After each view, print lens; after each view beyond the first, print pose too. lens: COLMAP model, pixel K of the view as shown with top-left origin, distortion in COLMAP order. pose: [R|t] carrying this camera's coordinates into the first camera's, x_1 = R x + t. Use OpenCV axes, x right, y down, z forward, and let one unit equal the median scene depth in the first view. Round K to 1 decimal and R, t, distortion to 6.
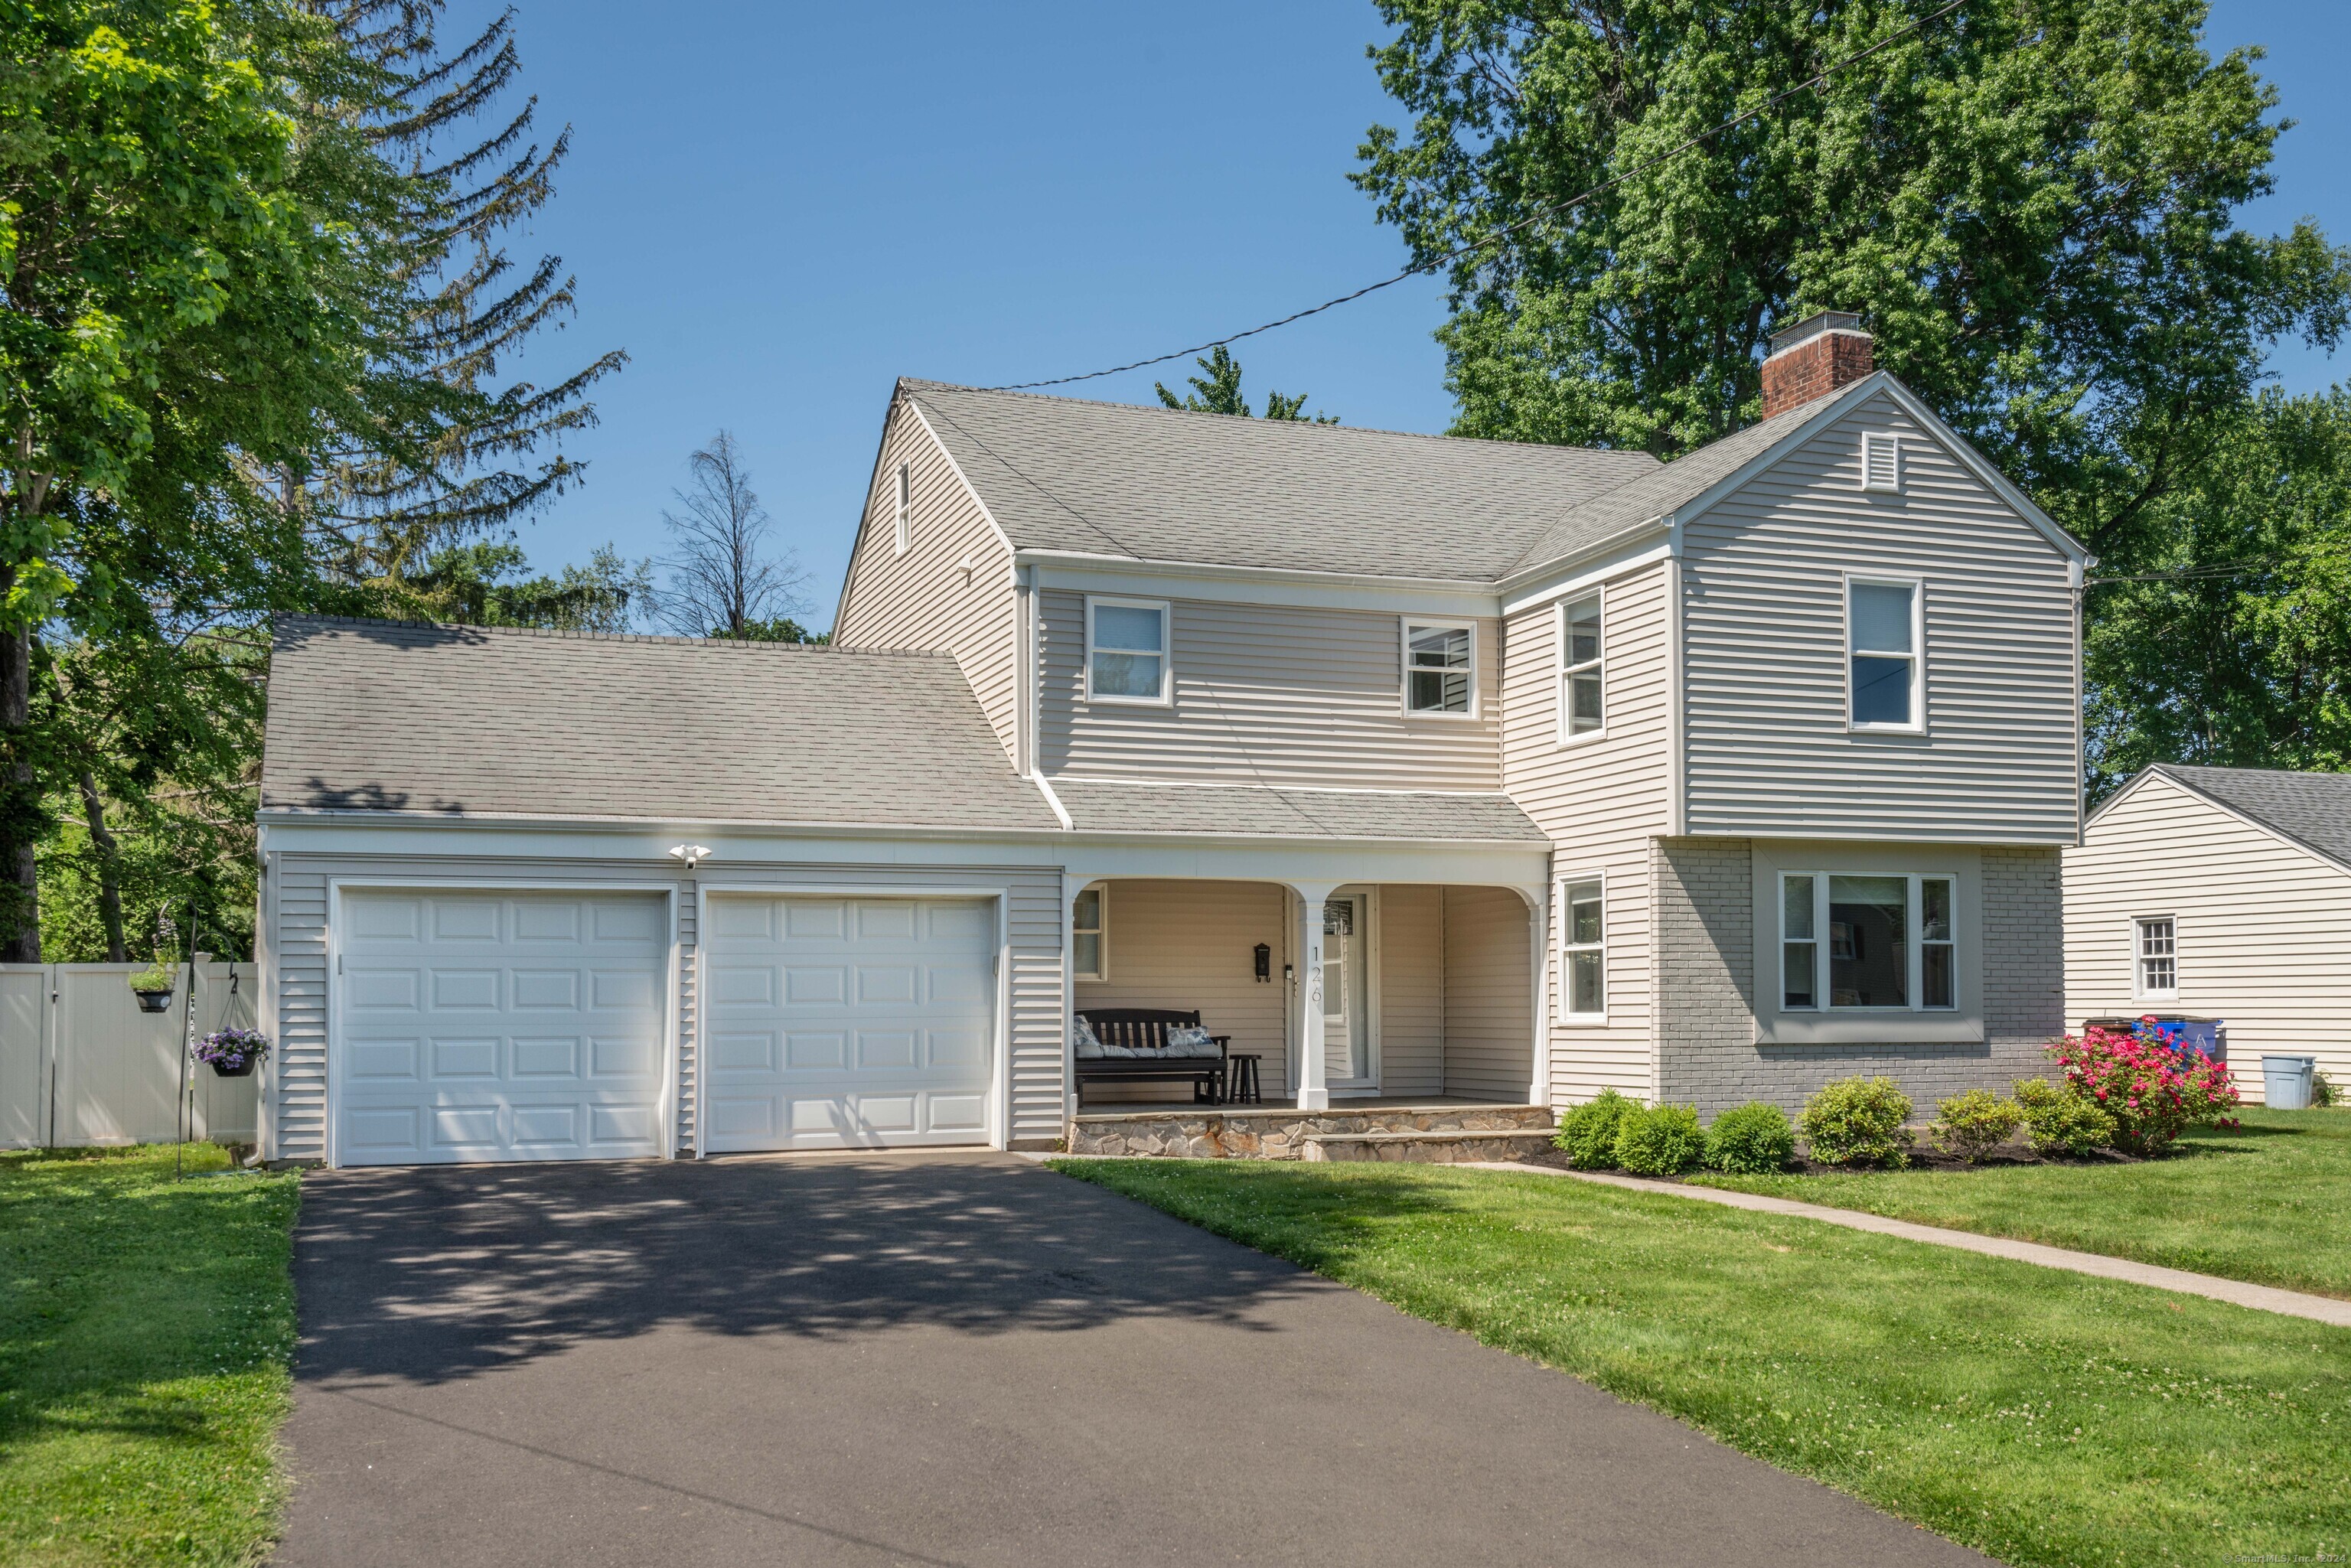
lens RADIAL K [[2206.2, 0, 1175.5], [0, 2206.2, 784.0], [0, 0, 1]] dist [0.035753, 0.003407]
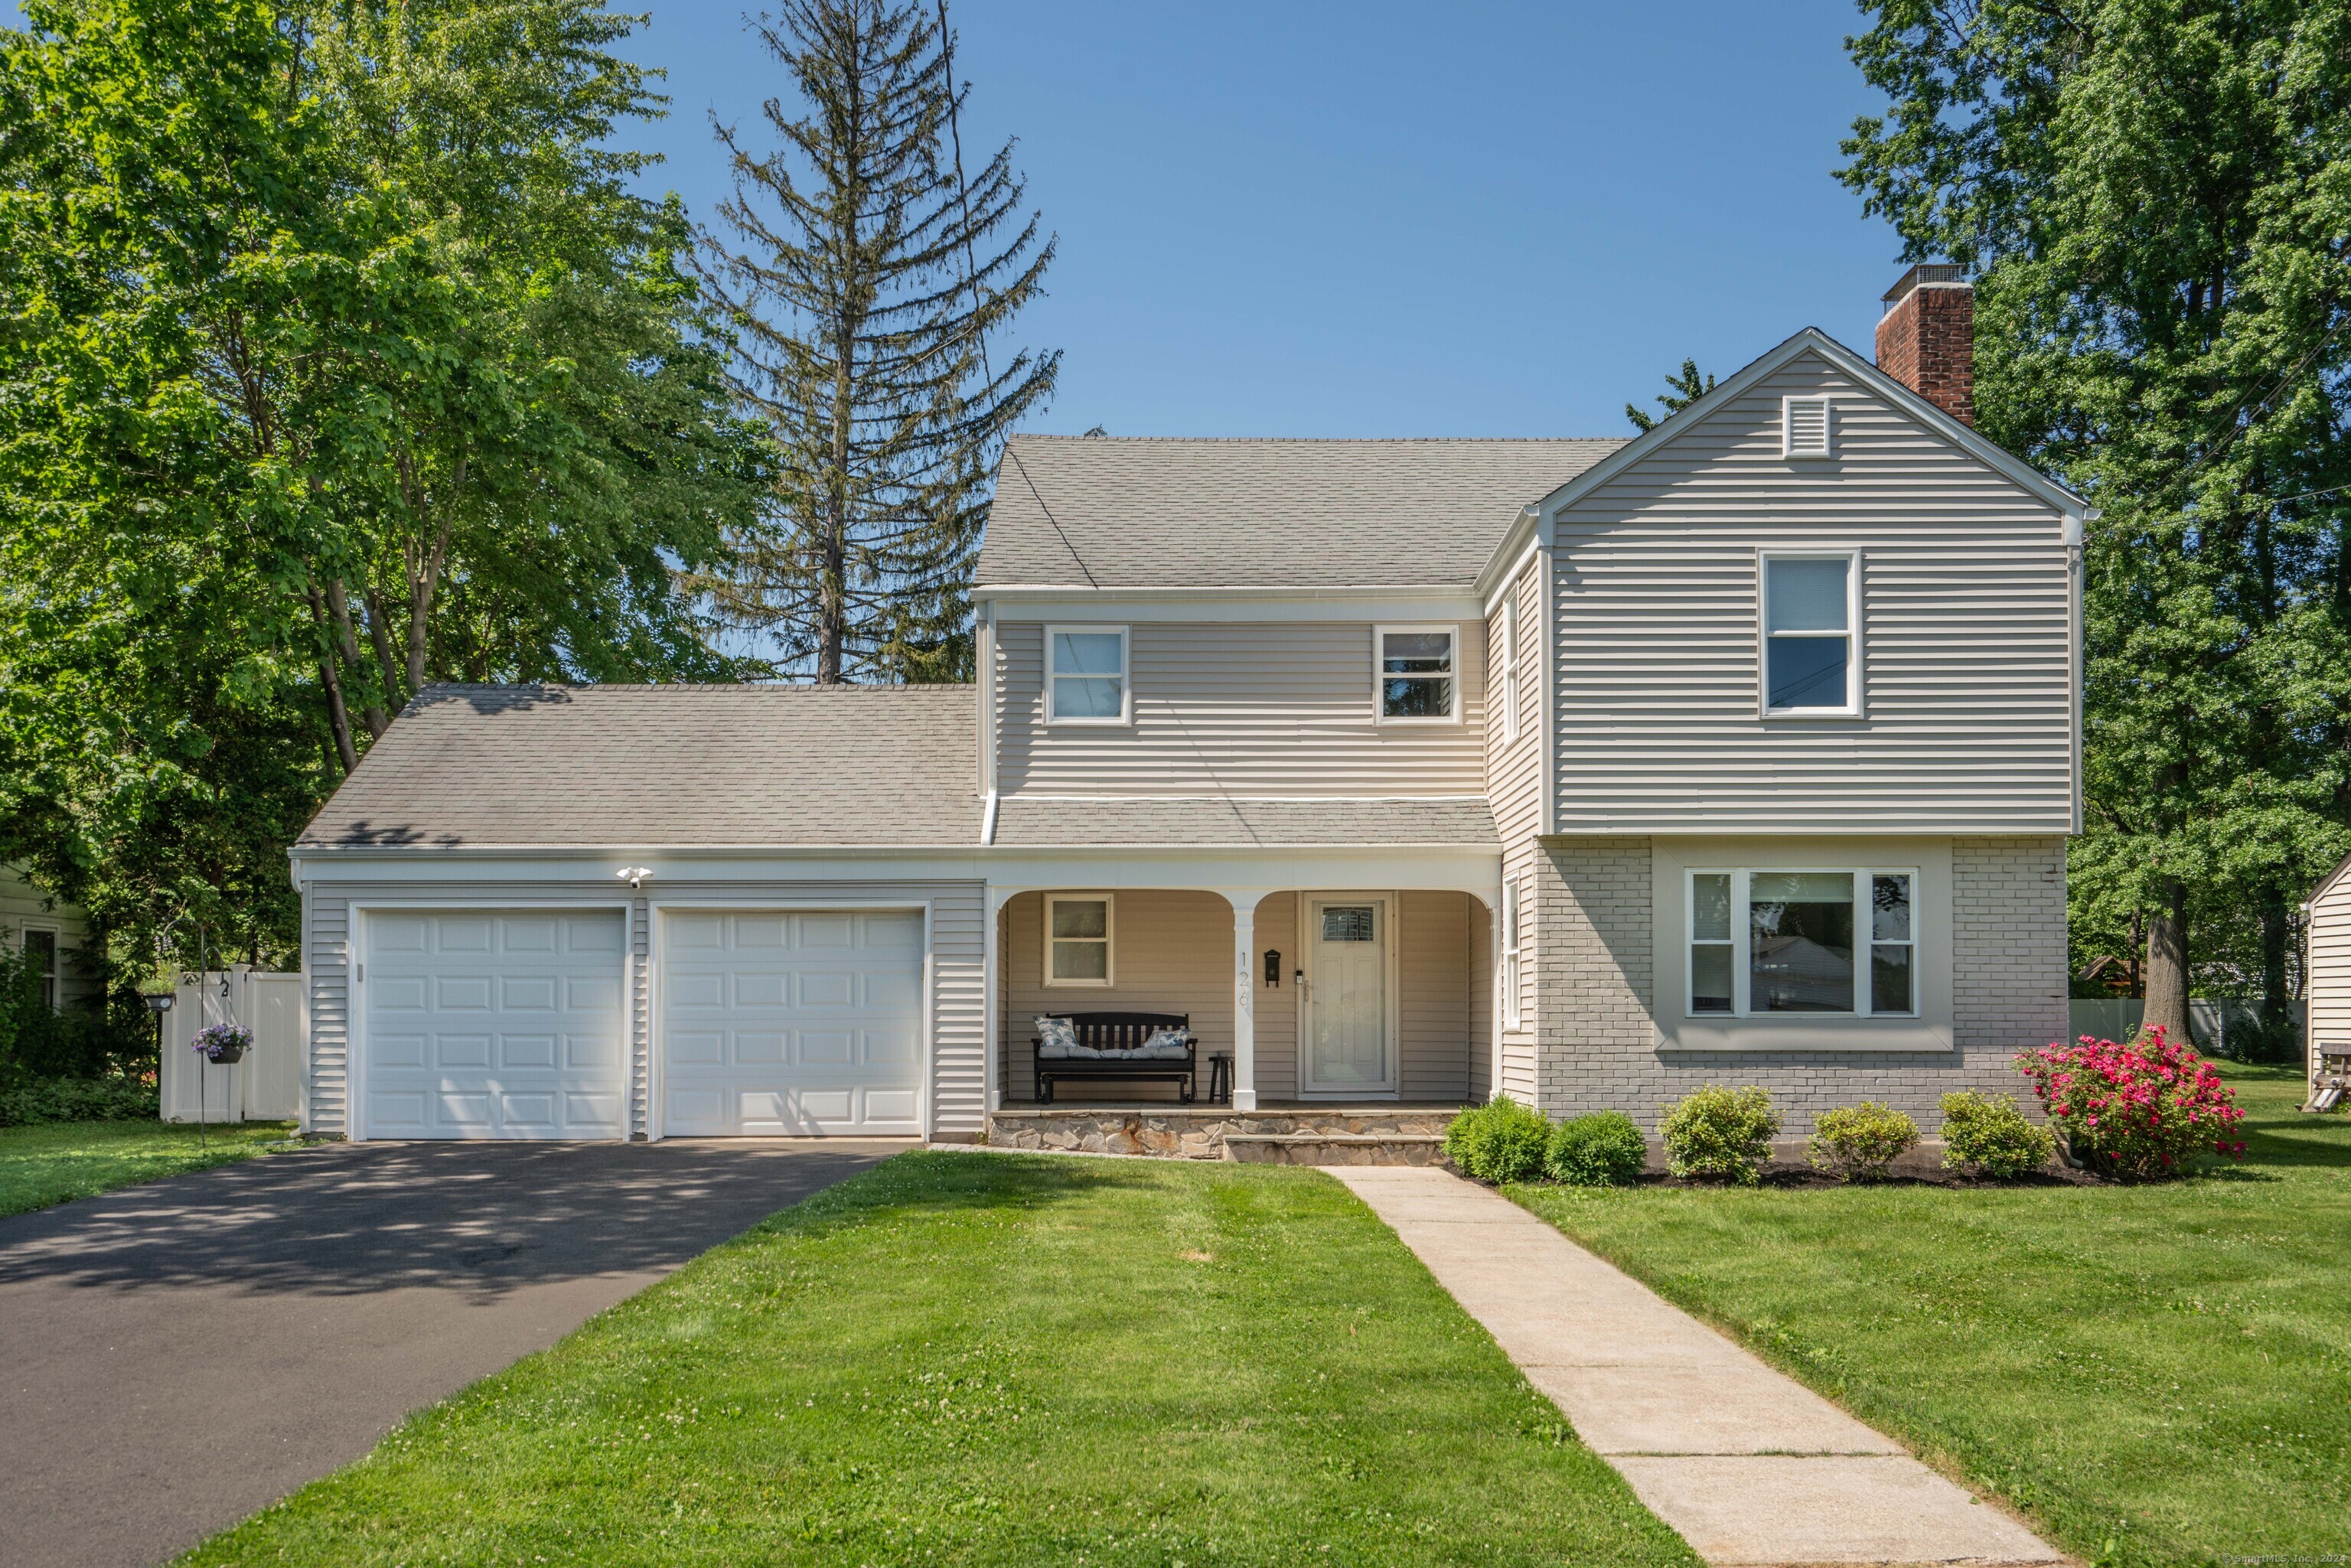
lens RADIAL K [[2047.9, 0, 1181.4], [0, 2047.9, 829.0], [0, 0, 1]] dist [0.020948, 0.028770]
pose [[0.933054, -0.028834, -0.358579, 0.379220], [0.032718, 0.999453, 0.004768, 0.010687], [0.358246, -0.016181, 0.933487, 0.099183]]
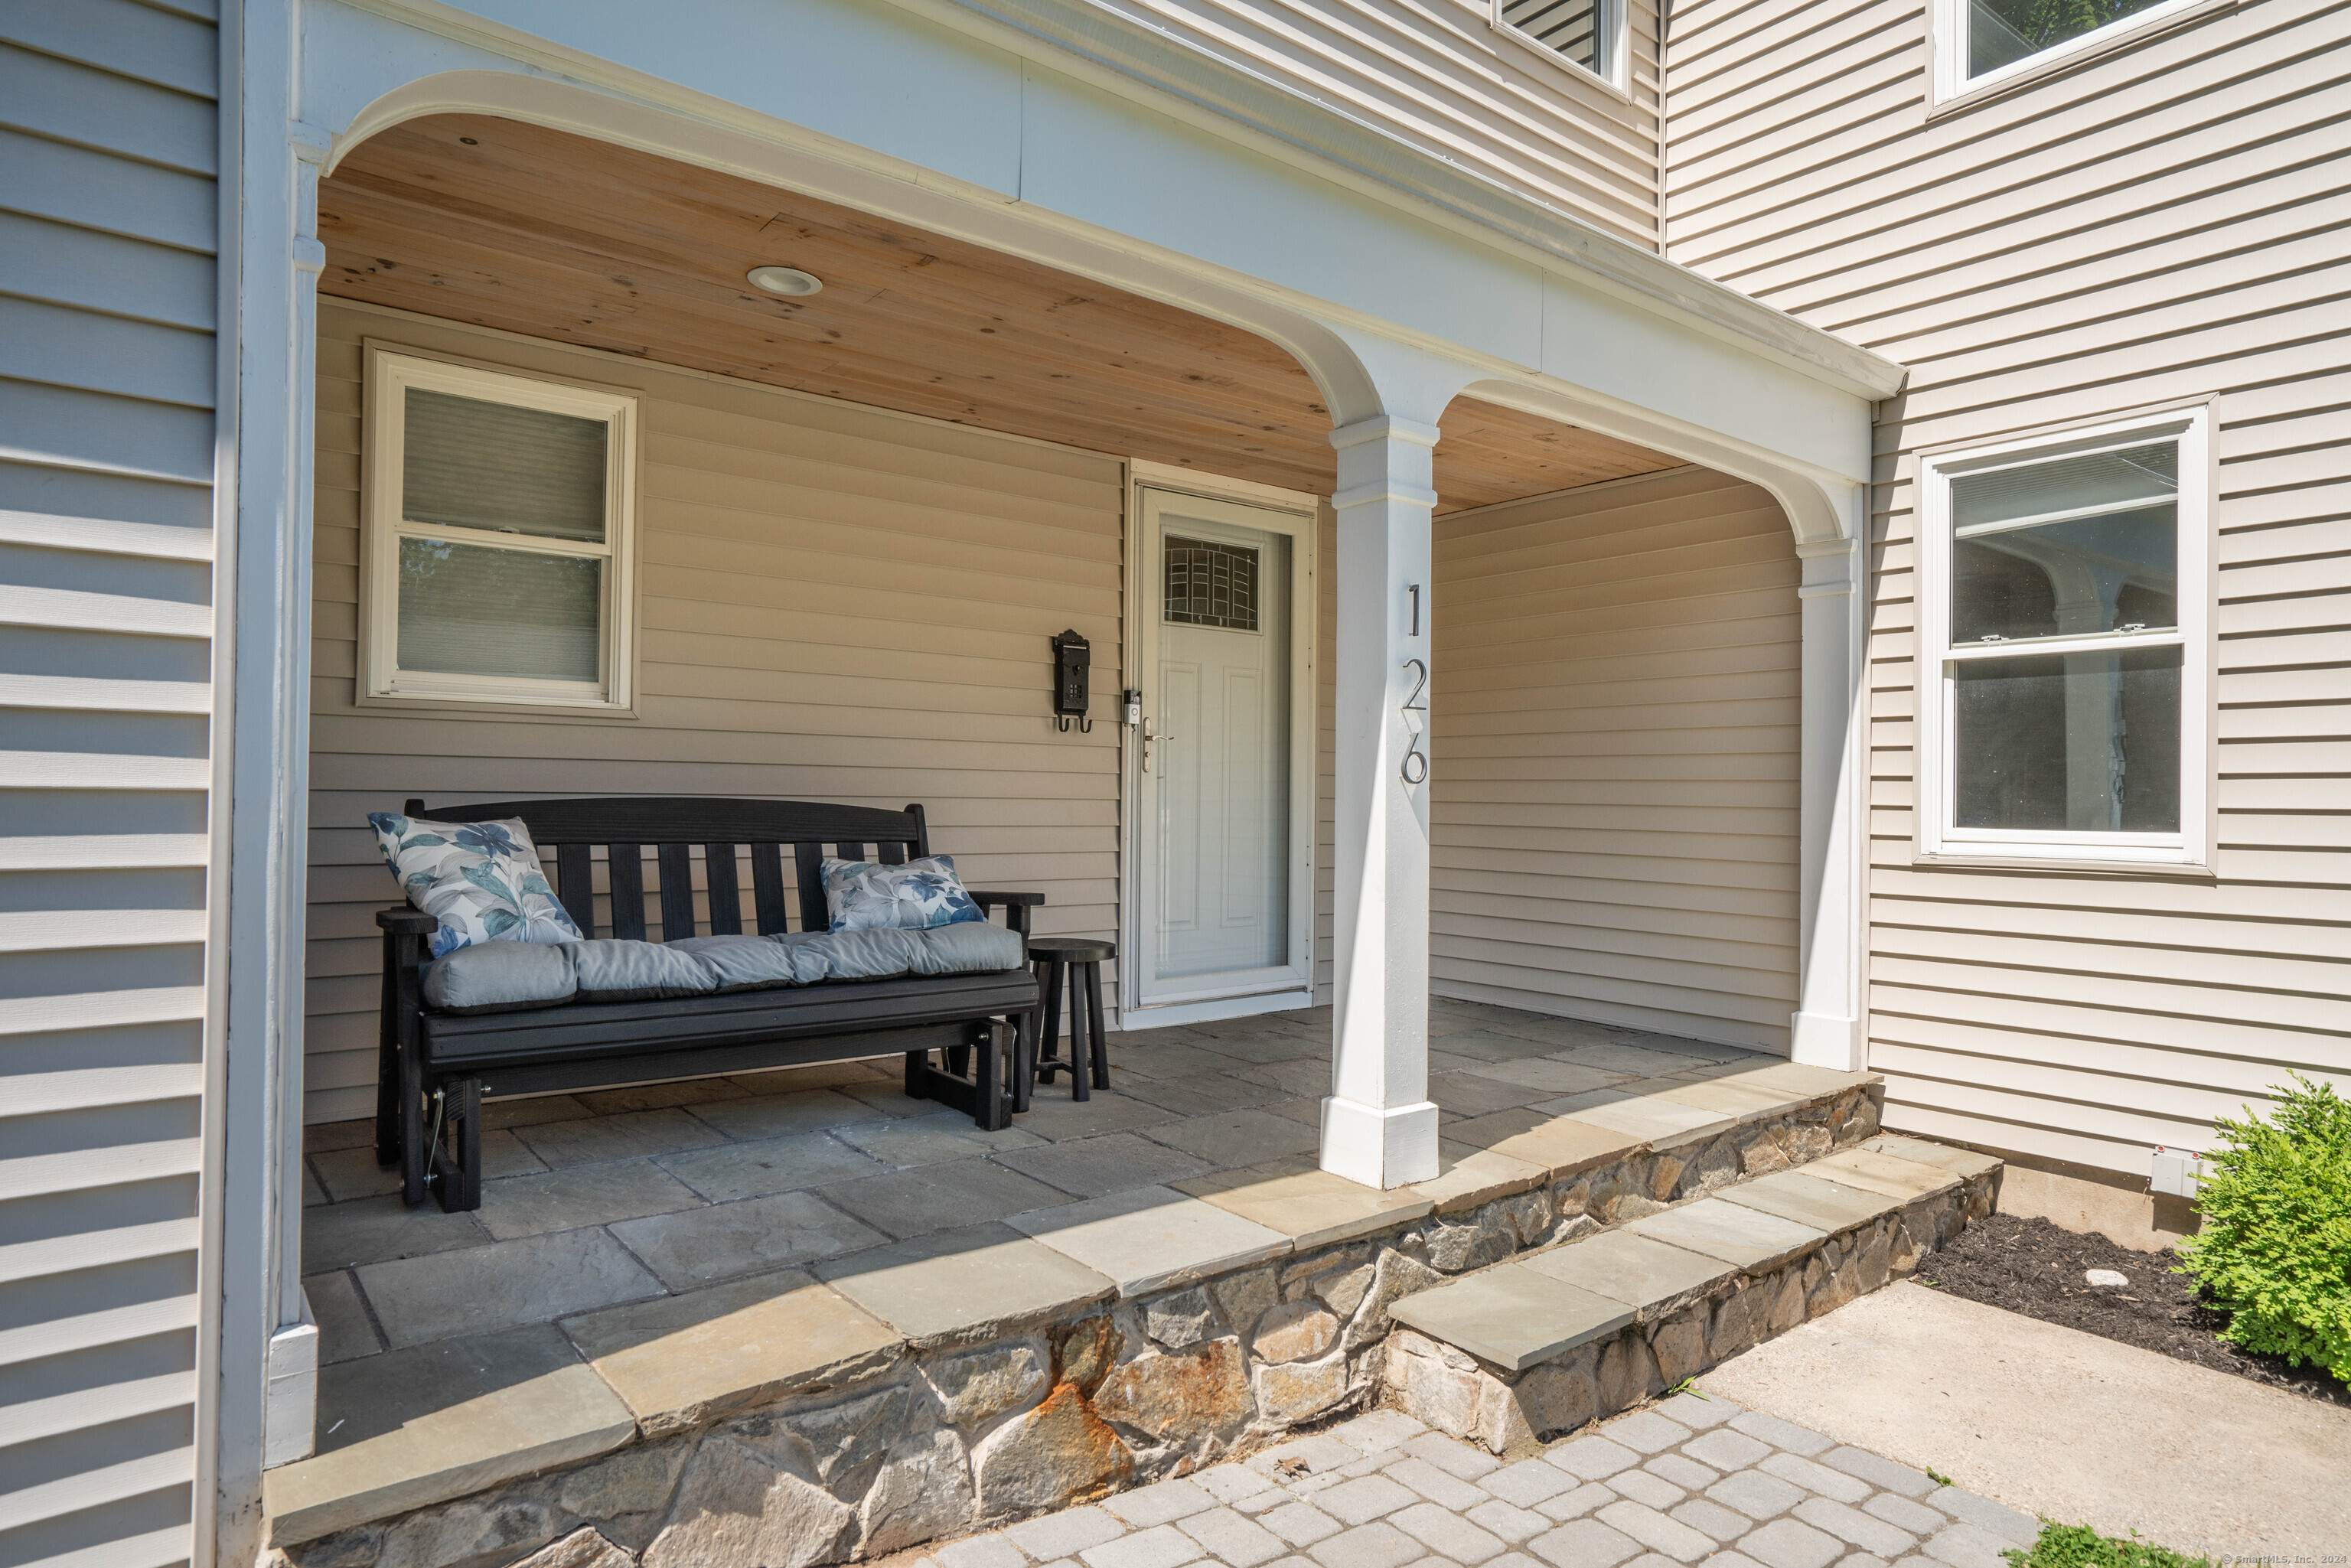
lens RADIAL K [[1339.4, 0, 1141.7], [0, 1339.4, 779.3], [0, 0, 1]] dist [0.001276, 0.000473]
pose [[0.961089, 0.018706, 0.275603, -0.013531], [-0.044487, 0.995163, 0.087590, 0.084508], [-0.272632, -0.096442, 0.957273, 0.848203]]
